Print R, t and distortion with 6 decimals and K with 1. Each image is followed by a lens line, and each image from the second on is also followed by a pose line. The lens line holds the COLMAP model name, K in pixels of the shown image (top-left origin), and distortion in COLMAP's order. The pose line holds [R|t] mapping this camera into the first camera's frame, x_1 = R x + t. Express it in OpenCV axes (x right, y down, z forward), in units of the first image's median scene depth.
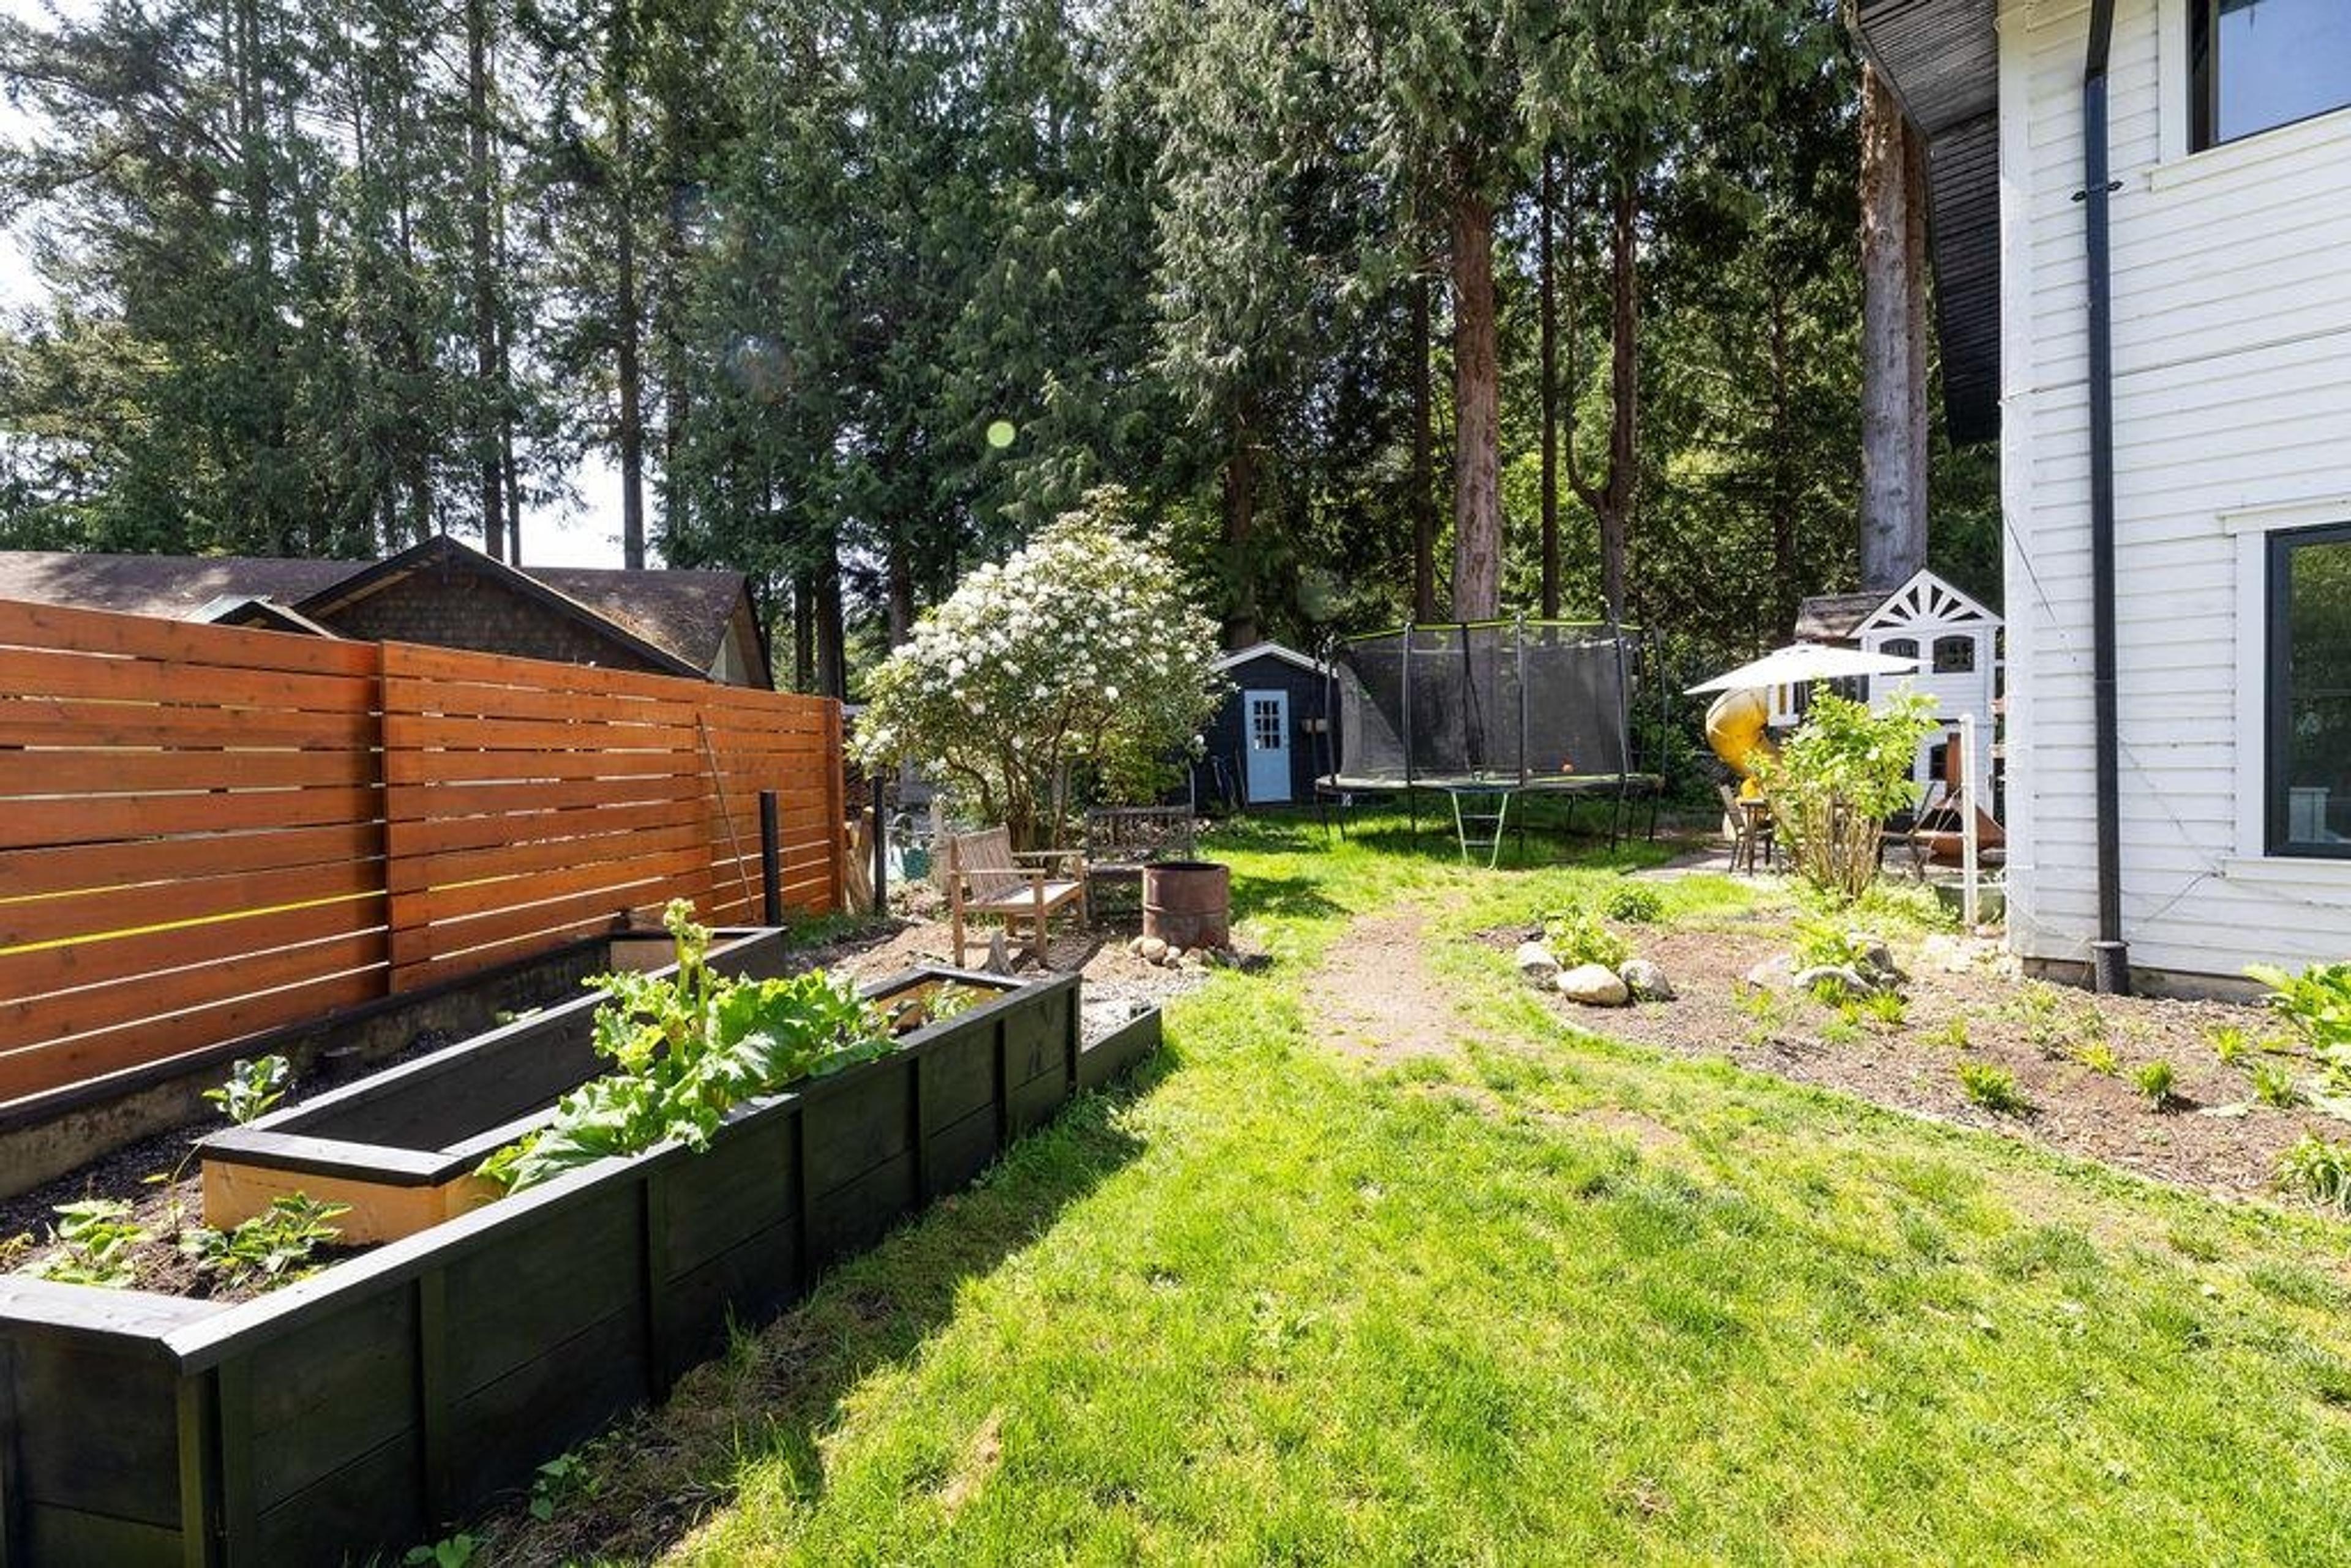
lens RADIAL K [[952.2, 0, 1170.6], [0, 952.2, 768.7], [0, 0, 1]] dist [-0.000014, 0.000025]
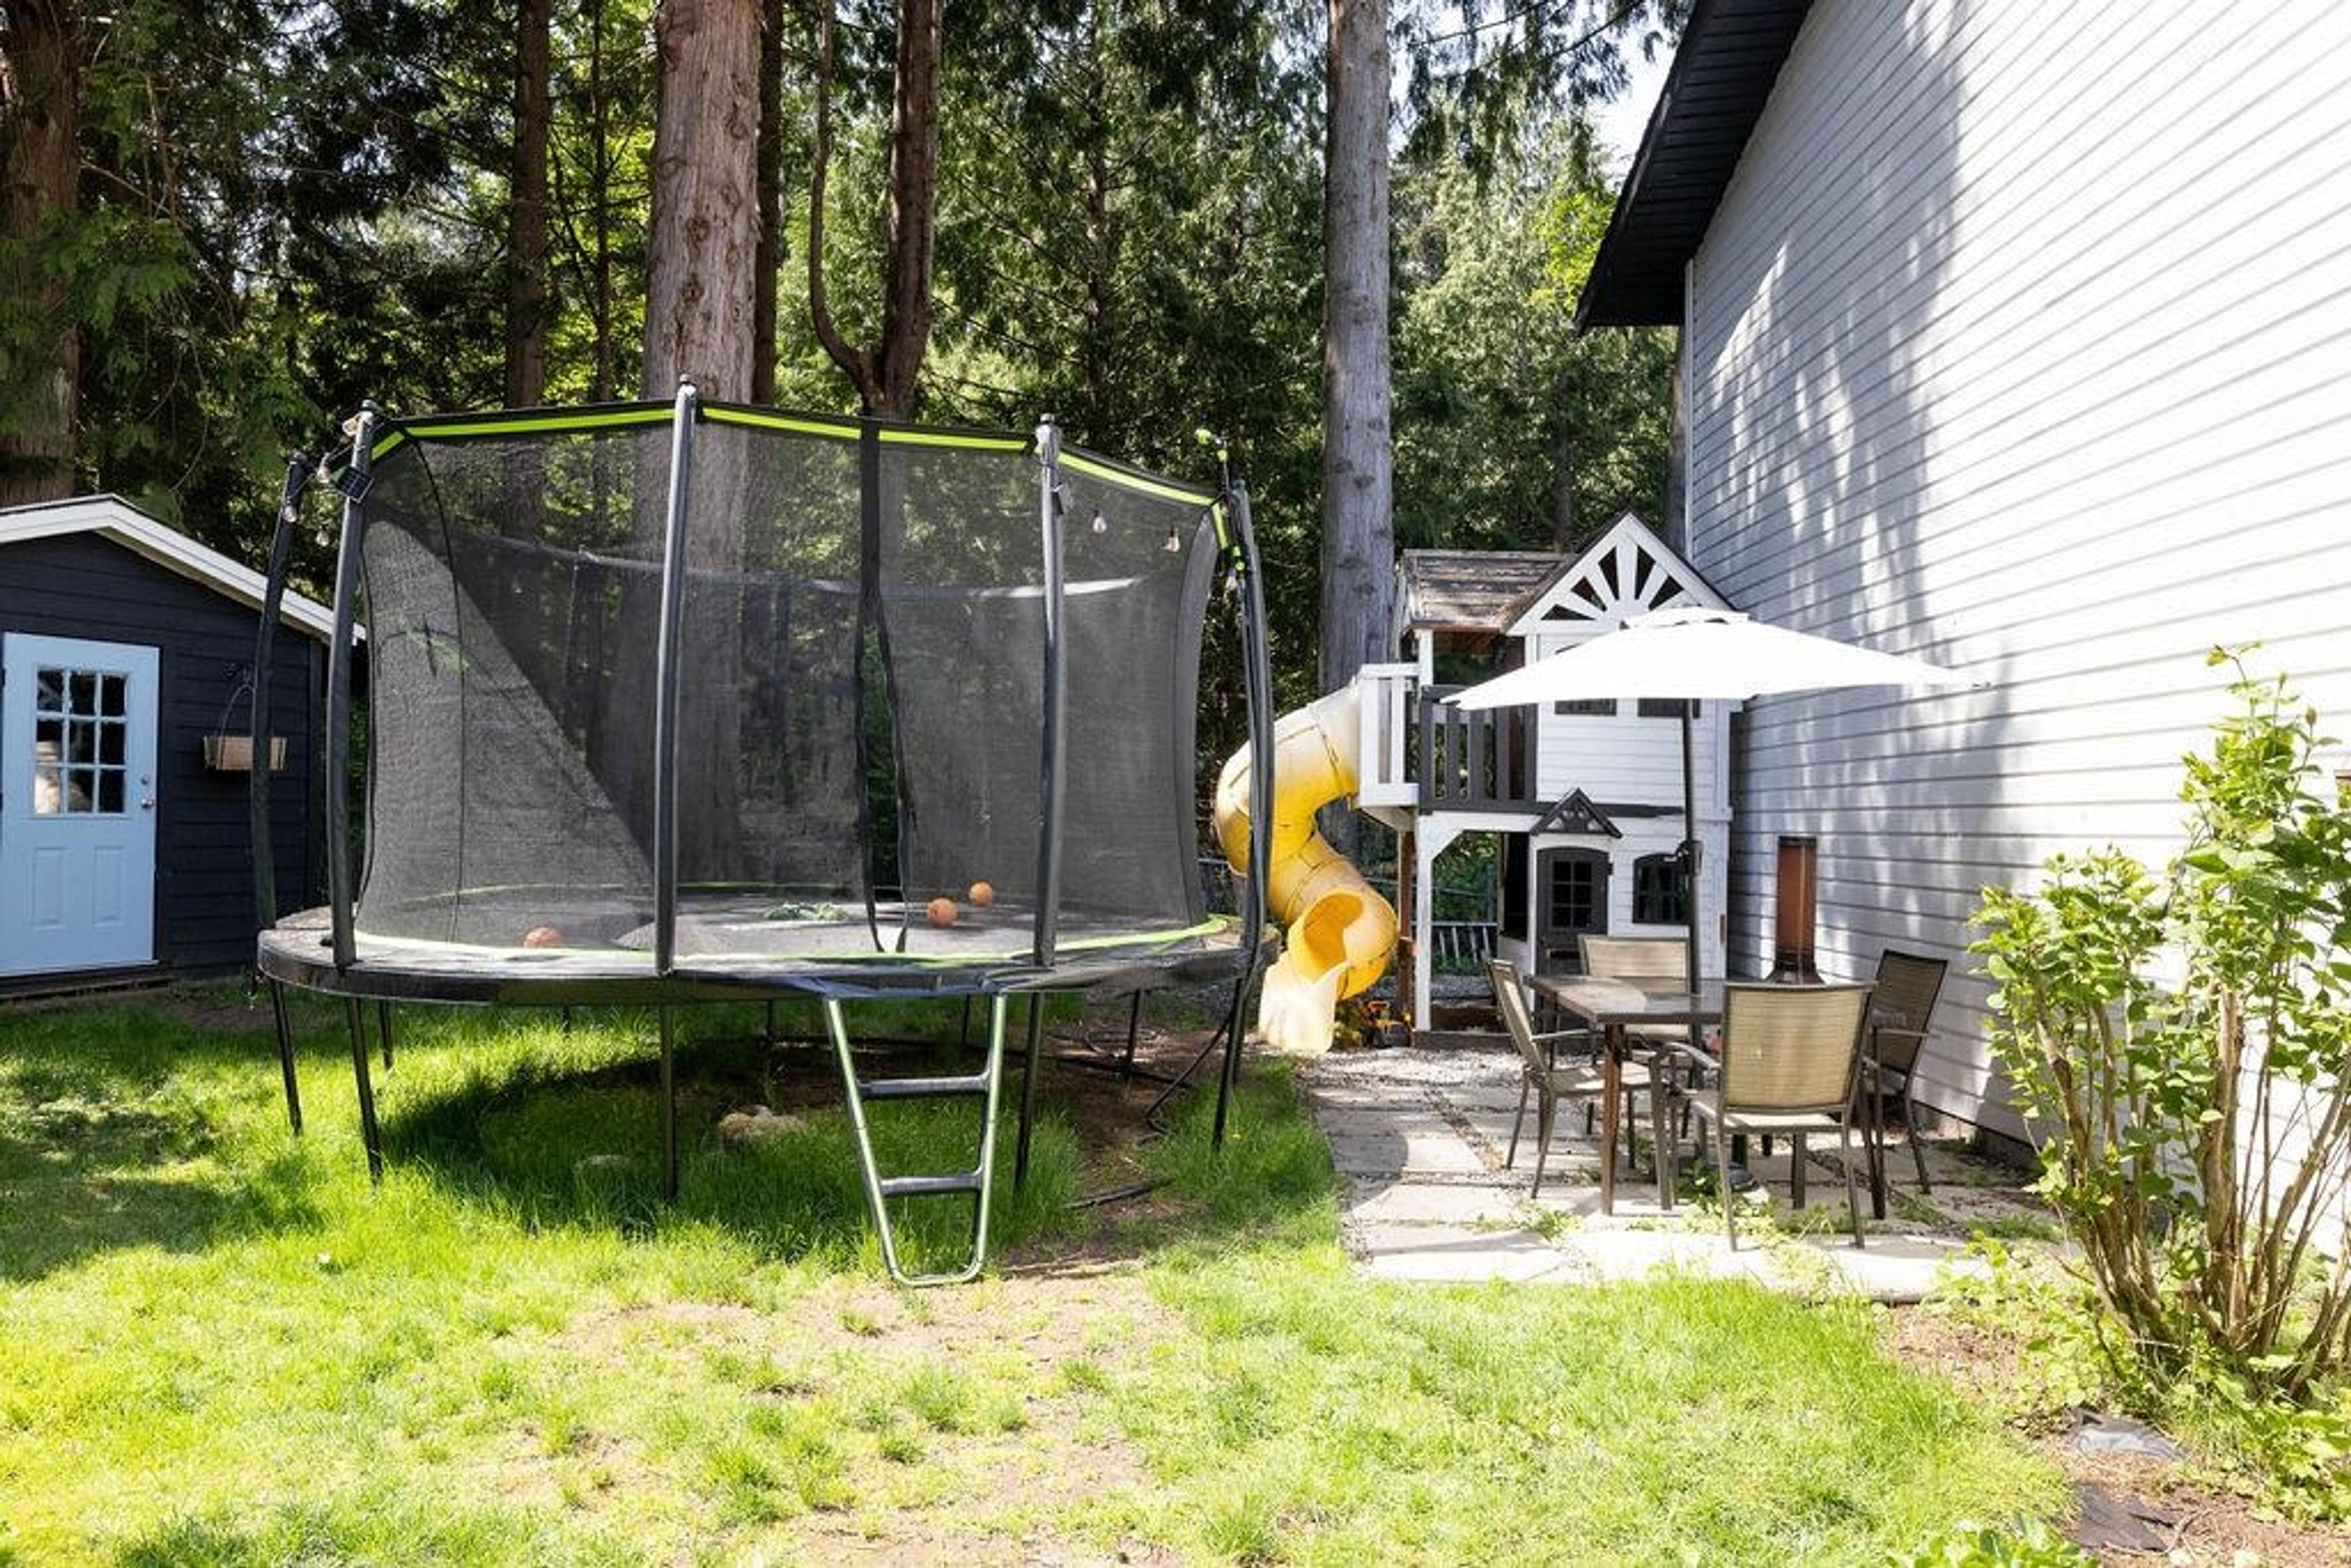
lens RADIAL K [[1552.6, 0, 1182.5], [0, 1552.6, 775.4], [0, 0, 1]] dist [0.001419, 0.001126]
pose [[0.759643, 0.050601, 0.648369, 0.061819], [-0.018014, 0.998223, -0.056799, -0.014835], [-0.650091, 0.031467, 0.759204, 0.495495]]
